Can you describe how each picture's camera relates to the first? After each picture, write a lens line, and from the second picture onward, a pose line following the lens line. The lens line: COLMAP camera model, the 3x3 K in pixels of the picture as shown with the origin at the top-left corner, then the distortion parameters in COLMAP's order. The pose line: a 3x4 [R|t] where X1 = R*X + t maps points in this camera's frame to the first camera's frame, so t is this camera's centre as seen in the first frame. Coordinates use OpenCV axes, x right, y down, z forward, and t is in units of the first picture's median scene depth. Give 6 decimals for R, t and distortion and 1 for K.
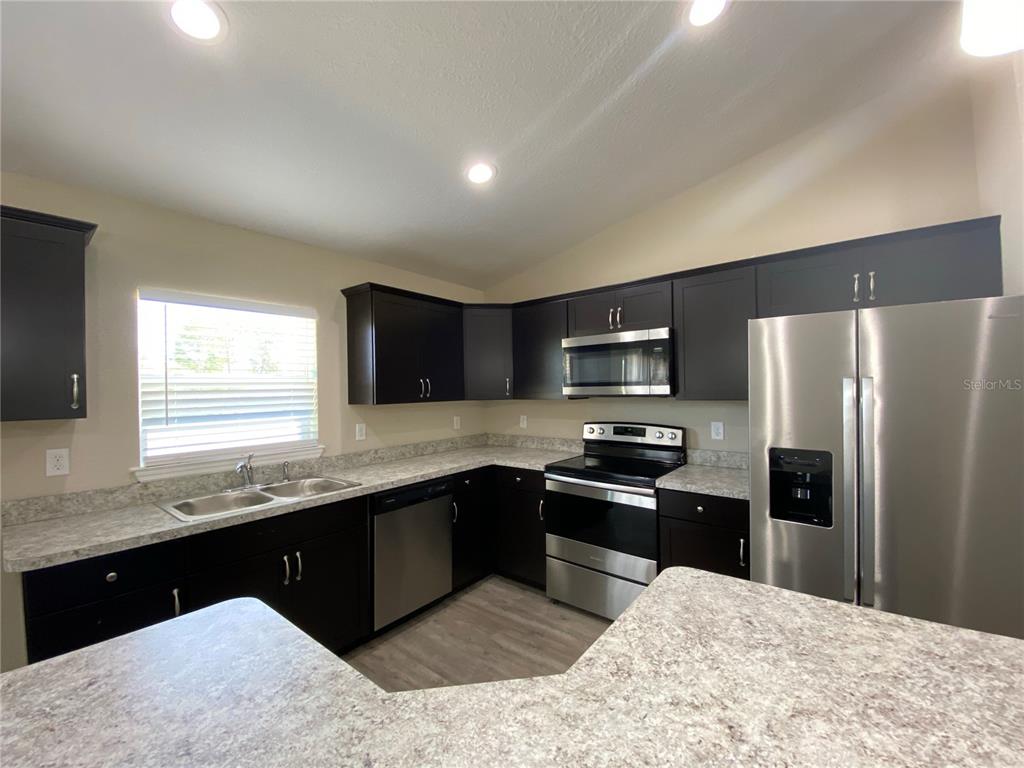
lens RADIAL K [[414.3, 0, 509.3], [0, 414.3, 388.1], [0, 0, 1]] dist [0.031083, -0.023772]
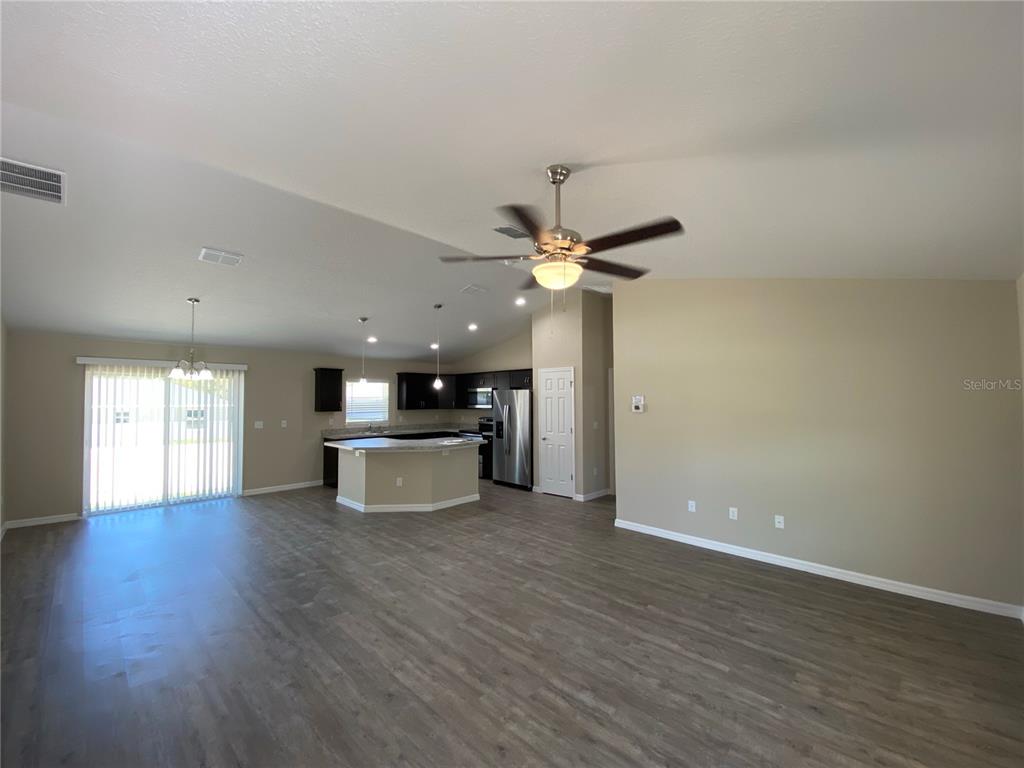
lens RADIAL K [[414.3, 0, 509.3], [0, 414.3, 388.1], [0, 0, 1]] dist [0.031083, -0.023772]
pose [[0.994334, 0.009129, -0.105911, 0.871546], [-0.011814, 0.999624, -0.024752, -0.062574], [0.105645, 0.025863, 0.994067, -2.257284]]
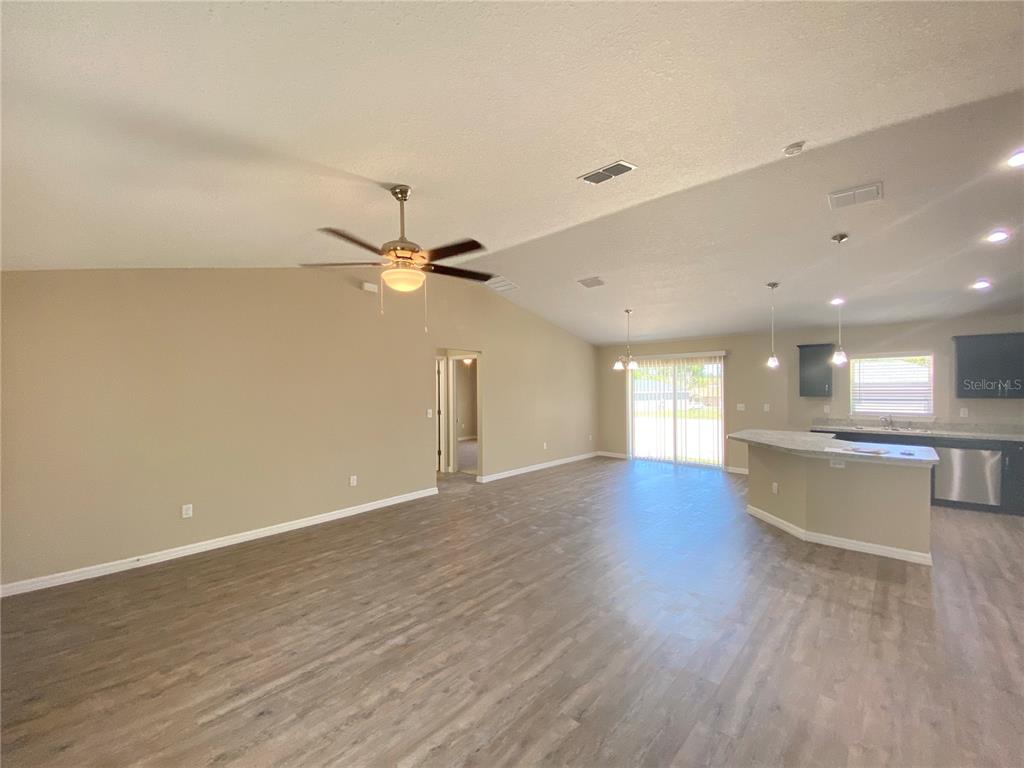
lens RADIAL K [[414.3, 0, 509.3], [0, 414.3, 388.1], [0, 0, 1]] dist [0.031083, -0.023772]
pose [[-0.080967, 0.021746, -0.996480, 1.916099], [0.008967, 0.999737, 0.021089, -0.072184], [0.996676, -0.007228, -0.081141, -1.006108]]
